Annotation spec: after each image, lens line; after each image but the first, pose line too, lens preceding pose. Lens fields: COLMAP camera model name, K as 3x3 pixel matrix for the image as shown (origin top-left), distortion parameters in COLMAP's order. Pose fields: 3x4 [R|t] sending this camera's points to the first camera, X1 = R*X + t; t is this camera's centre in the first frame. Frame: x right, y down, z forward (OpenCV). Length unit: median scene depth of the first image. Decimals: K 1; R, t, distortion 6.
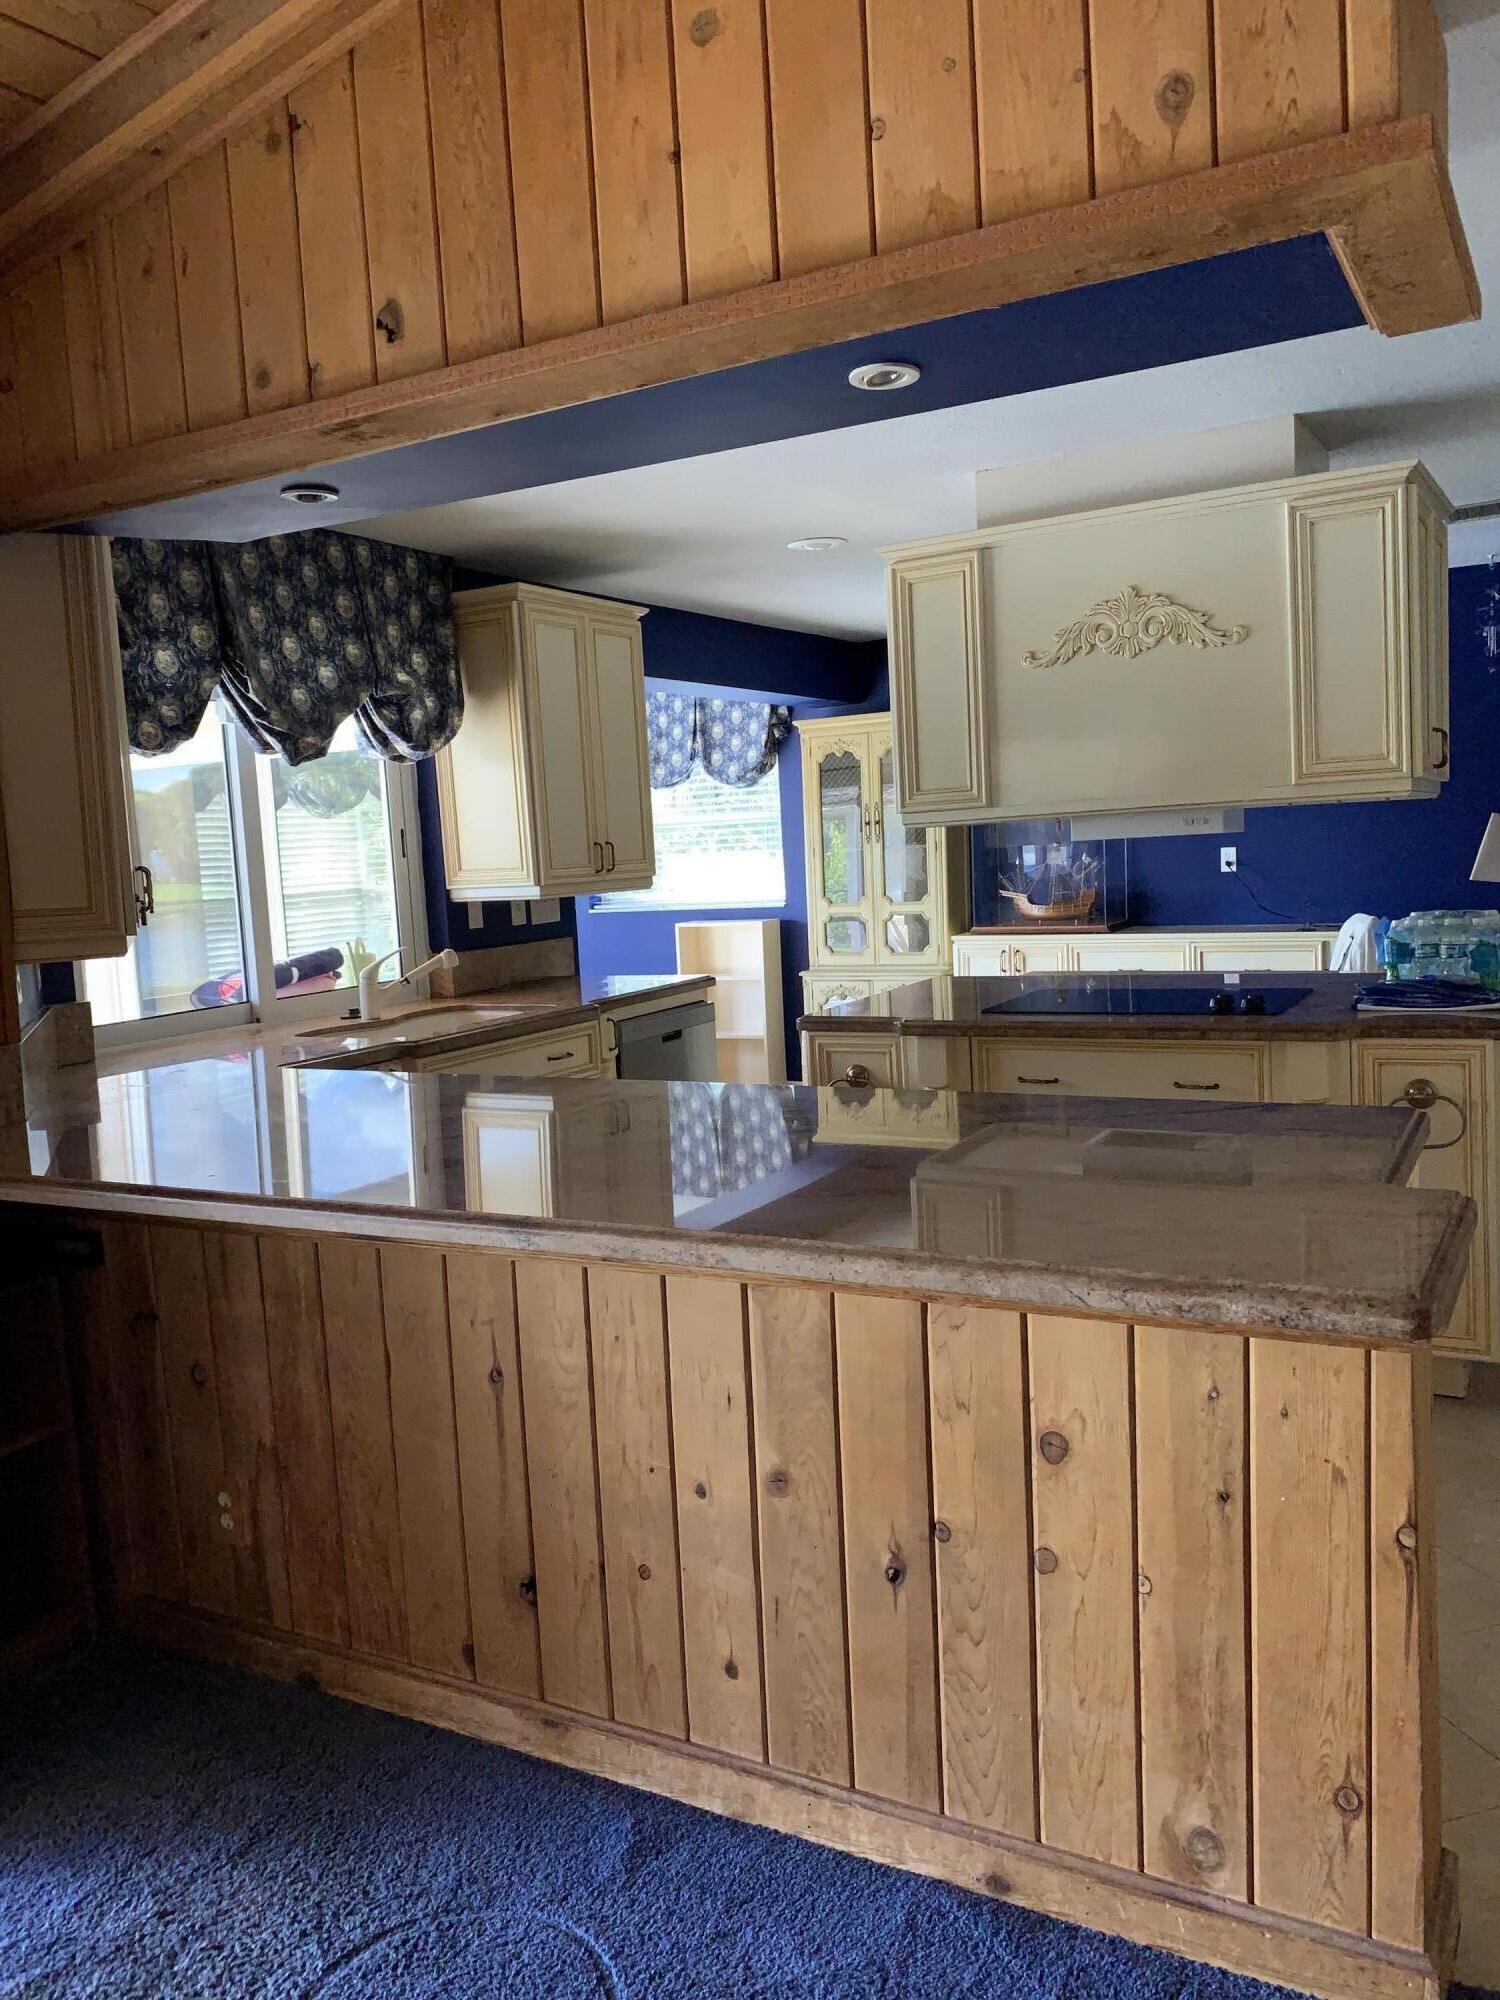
lens RADIAL K [[1522.3, 0, 742.8], [0, 1522.3, 990.2], [0, 0, 1]] dist [0.025570, -0.036338]
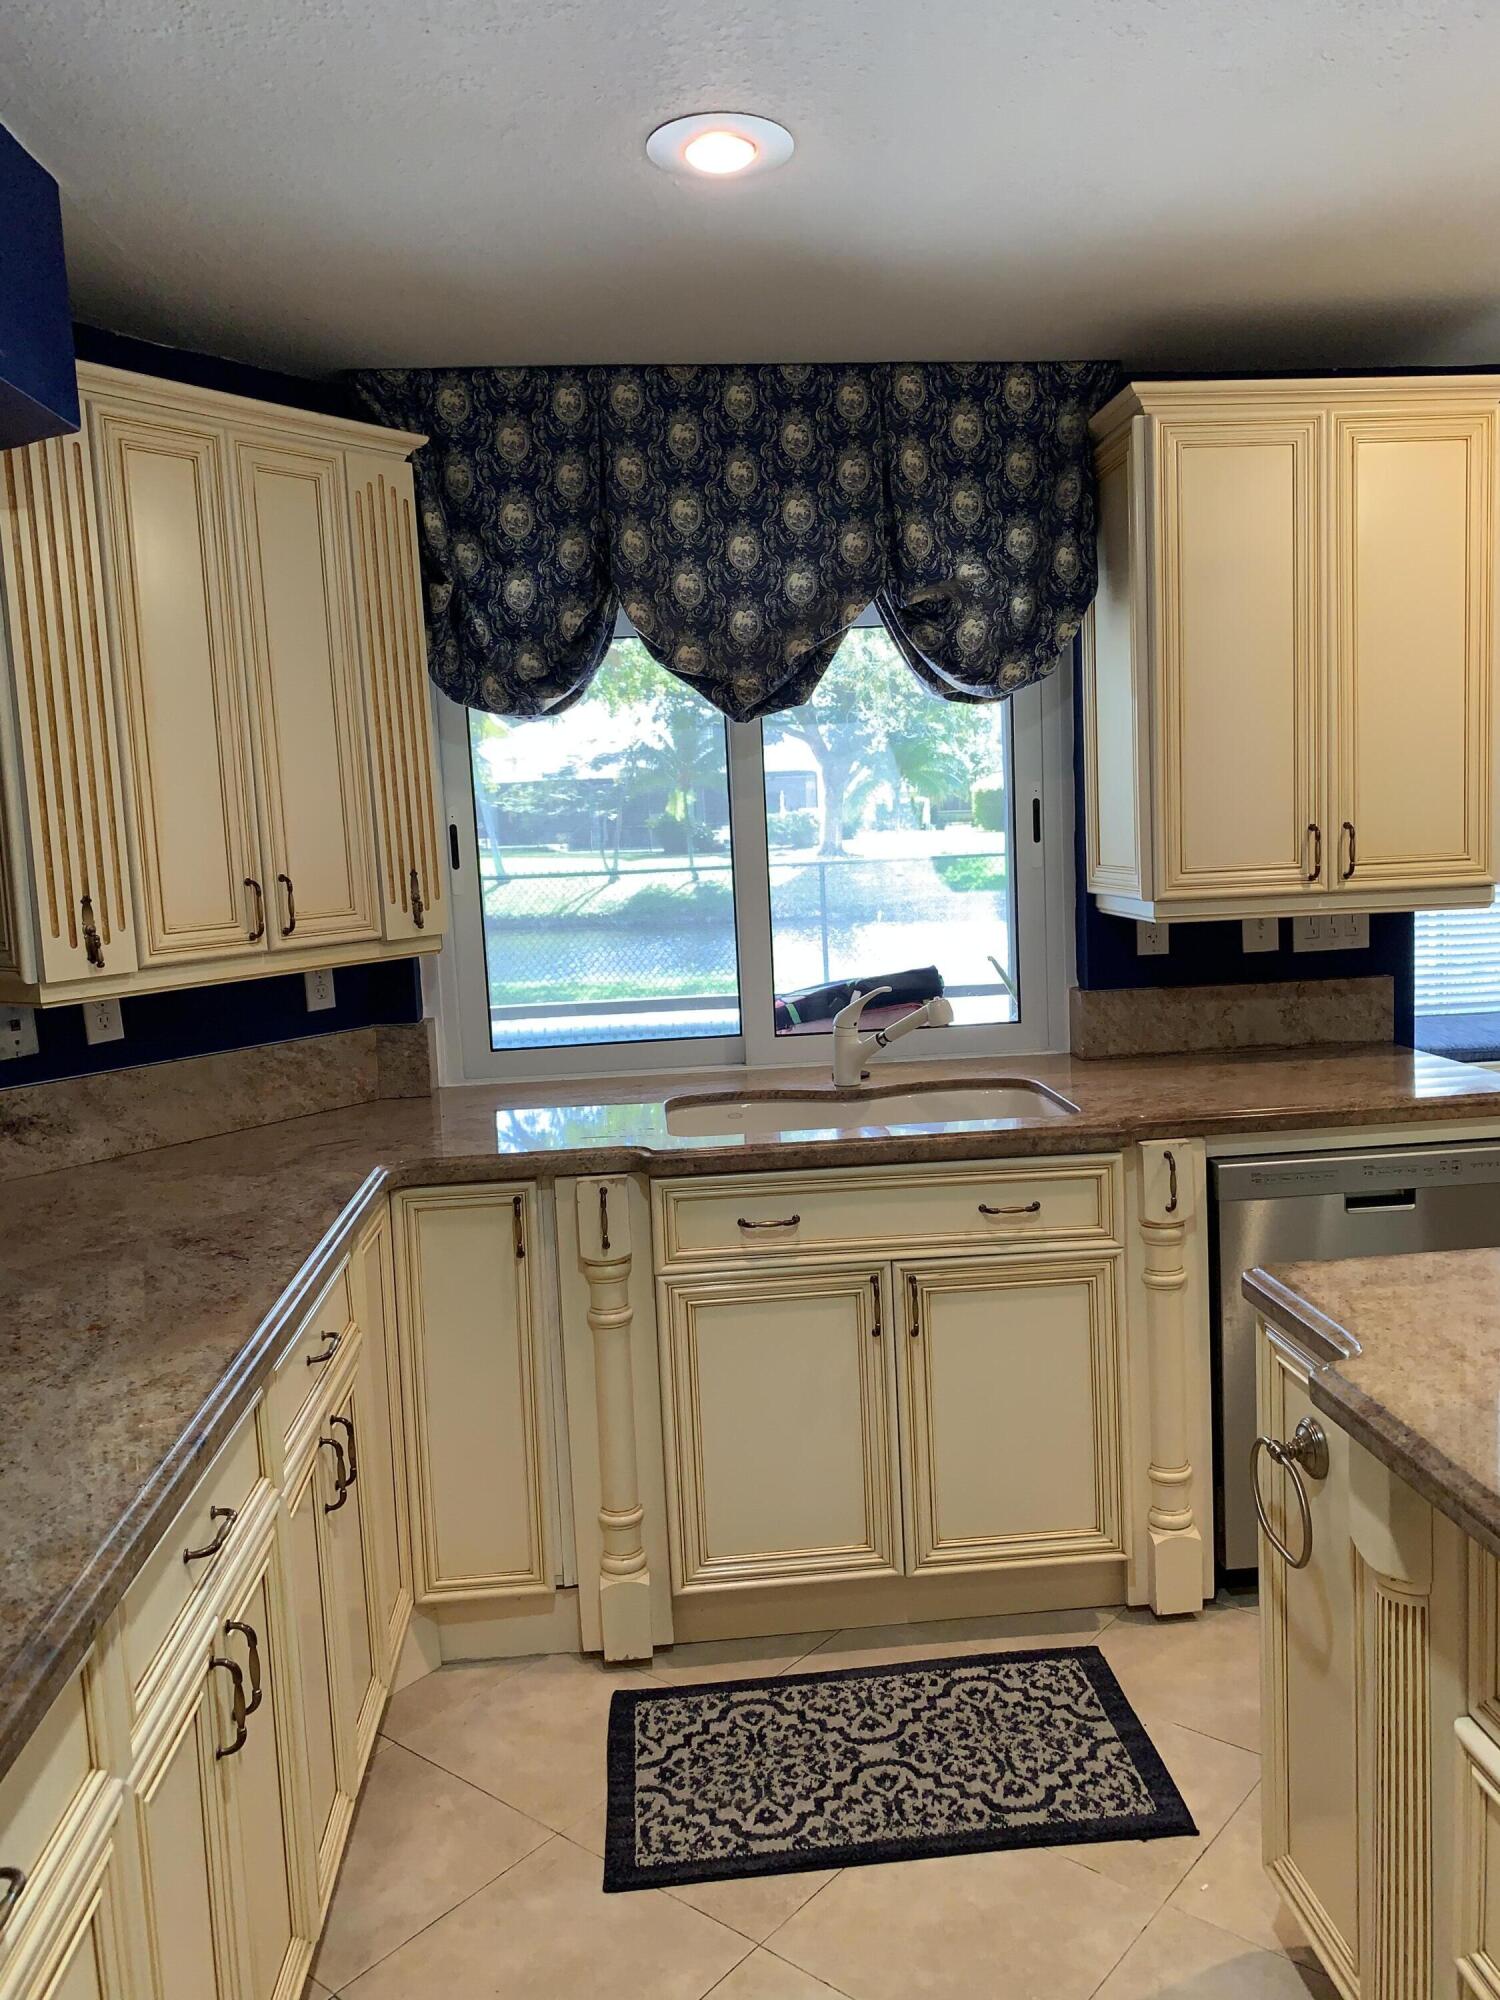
lens RADIAL K [[1522.3, 0, 758.1], [0, 1522.3, 989.5], [0, 0, 1]] dist [0.025570, -0.036338]
pose [[0.576566, 0.113505, -0.809128, 0.517564], [-0.063918, 0.993535, 0.093827, -0.159194], [0.814546, -0.002380, 0.580094, 1.051389]]
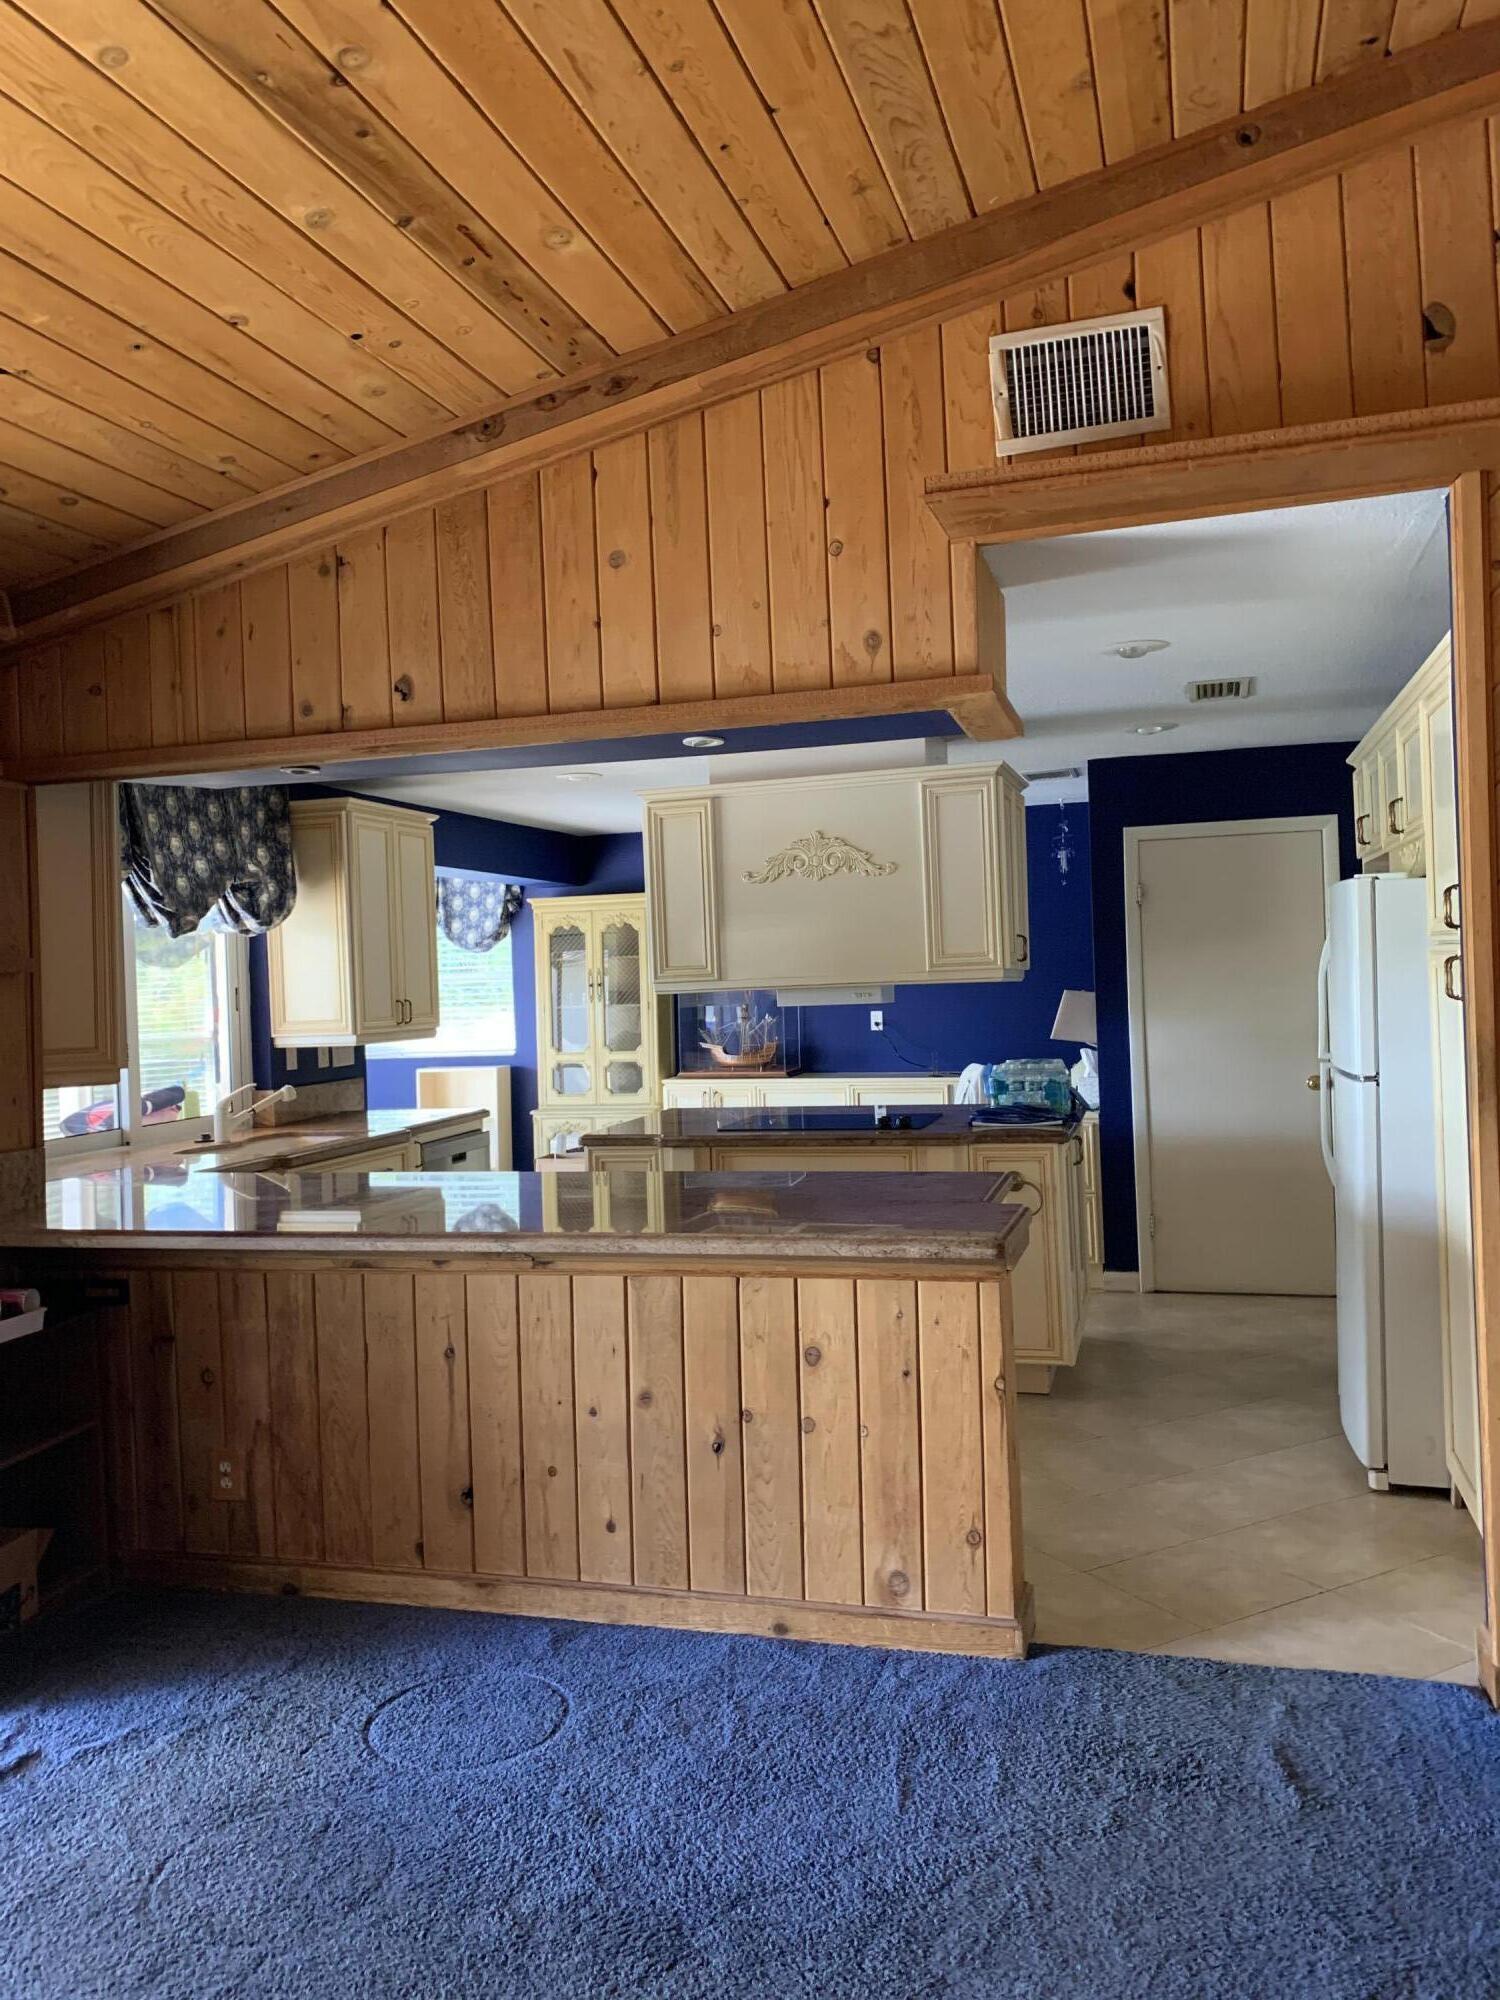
lens RADIAL K [[1522.3, 0, 747.9], [0, 1522.3, 982.5], [0, 0, 1]] dist [0.025570, -0.036338]
pose [[0.972856, 0.018372, 0.230682, -0.218818], [0.006158, 0.994436, -0.105166, 0.043096], [-0.231330, 0.103732, 0.967329, -0.562952]]
